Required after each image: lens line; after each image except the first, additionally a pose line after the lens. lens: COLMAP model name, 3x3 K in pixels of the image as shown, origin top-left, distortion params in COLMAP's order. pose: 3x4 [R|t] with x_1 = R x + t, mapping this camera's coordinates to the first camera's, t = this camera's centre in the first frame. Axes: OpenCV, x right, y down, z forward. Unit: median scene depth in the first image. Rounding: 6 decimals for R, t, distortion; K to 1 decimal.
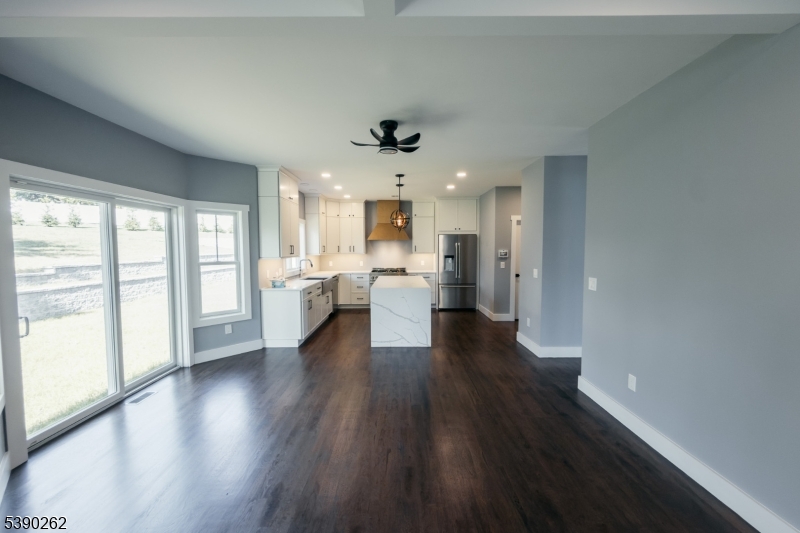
lens RADIAL K [[320.9, 0, 399.4], [0, 320.9, 266.9], [0, 0, 1]] dist [0.004689, -0.000022]
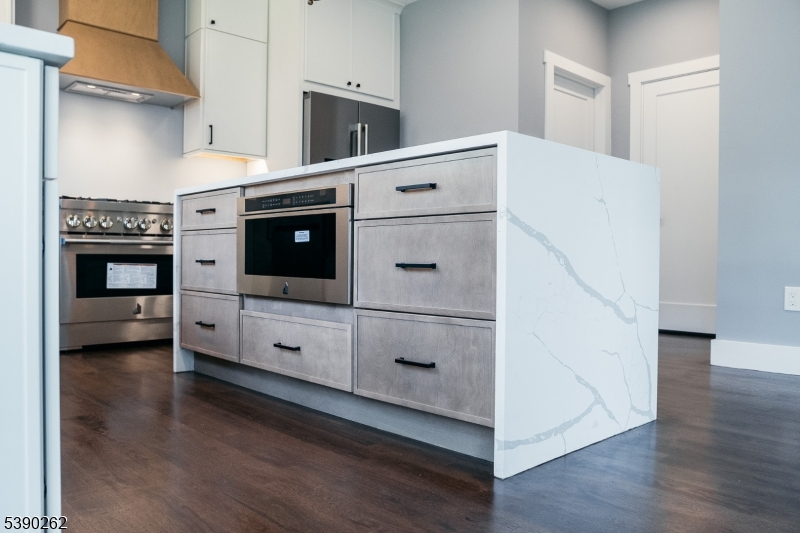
lens RADIAL K [[623.8, 0, 400.2], [0, 623.8, 264.8], [0, 0, 1]] dist [-0.069176, 0.000745]
pose [[0.726811, 0.002001, 0.686835, -0.226876], [0.031865, 0.998821, -0.036629, 0.093612], [-0.686098, 0.048508, 0.725890, 0.511585]]
